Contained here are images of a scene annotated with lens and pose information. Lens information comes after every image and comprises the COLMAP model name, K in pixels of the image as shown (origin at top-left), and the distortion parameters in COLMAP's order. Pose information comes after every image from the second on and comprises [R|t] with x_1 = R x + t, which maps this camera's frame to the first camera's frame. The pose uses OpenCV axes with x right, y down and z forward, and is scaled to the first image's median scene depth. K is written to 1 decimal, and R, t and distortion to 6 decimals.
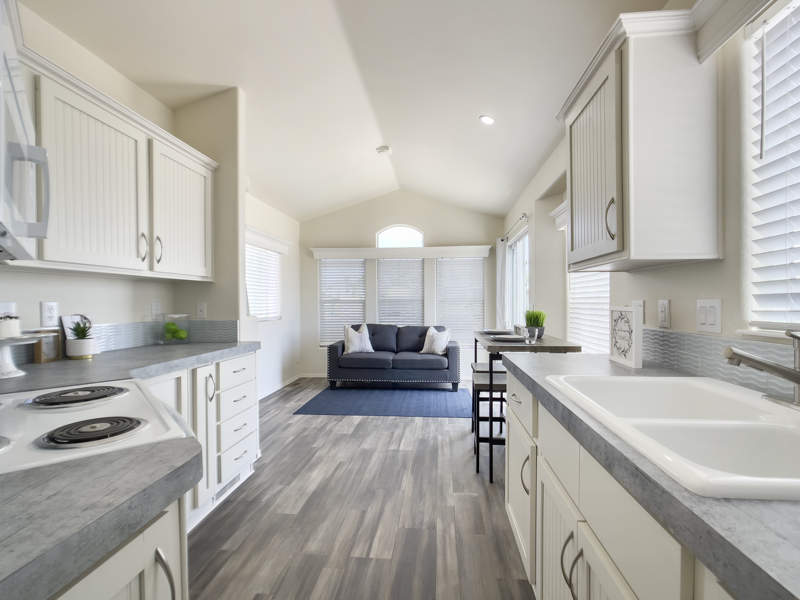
lens RADIAL K [[391.6, 0, 399.6], [0, 391.6, 306.0], [0, 0, 1]] dist [-0.022447, 0.010124]
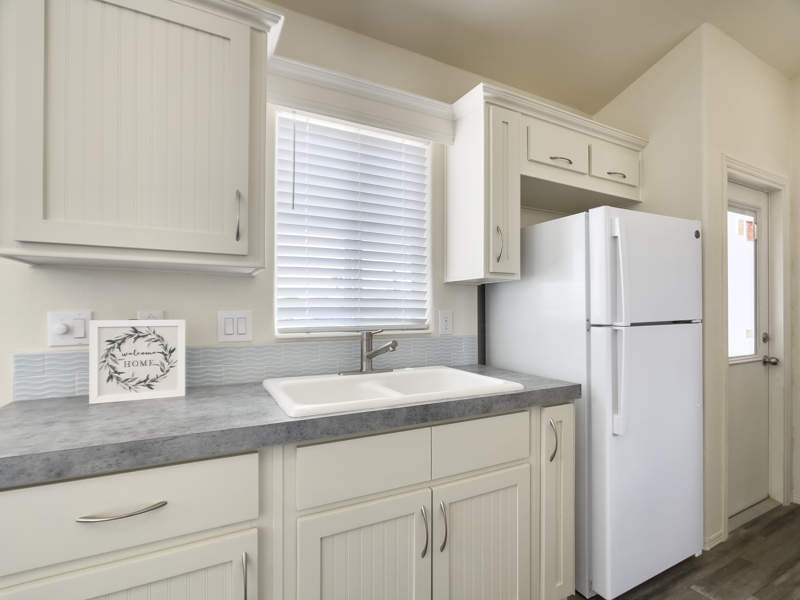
lens RADIAL K [[391.6, 0, 403.9], [0, 391.6, 308.1], [0, 0, 1]] dist [-0.022447, 0.010124]
pose [[-0.554471, 0.011590, 0.832122, -0.274237], [0.011694, 0.999913, -0.006135, -0.010070], [-0.832121, 0.006329, -0.554558, 0.926366]]
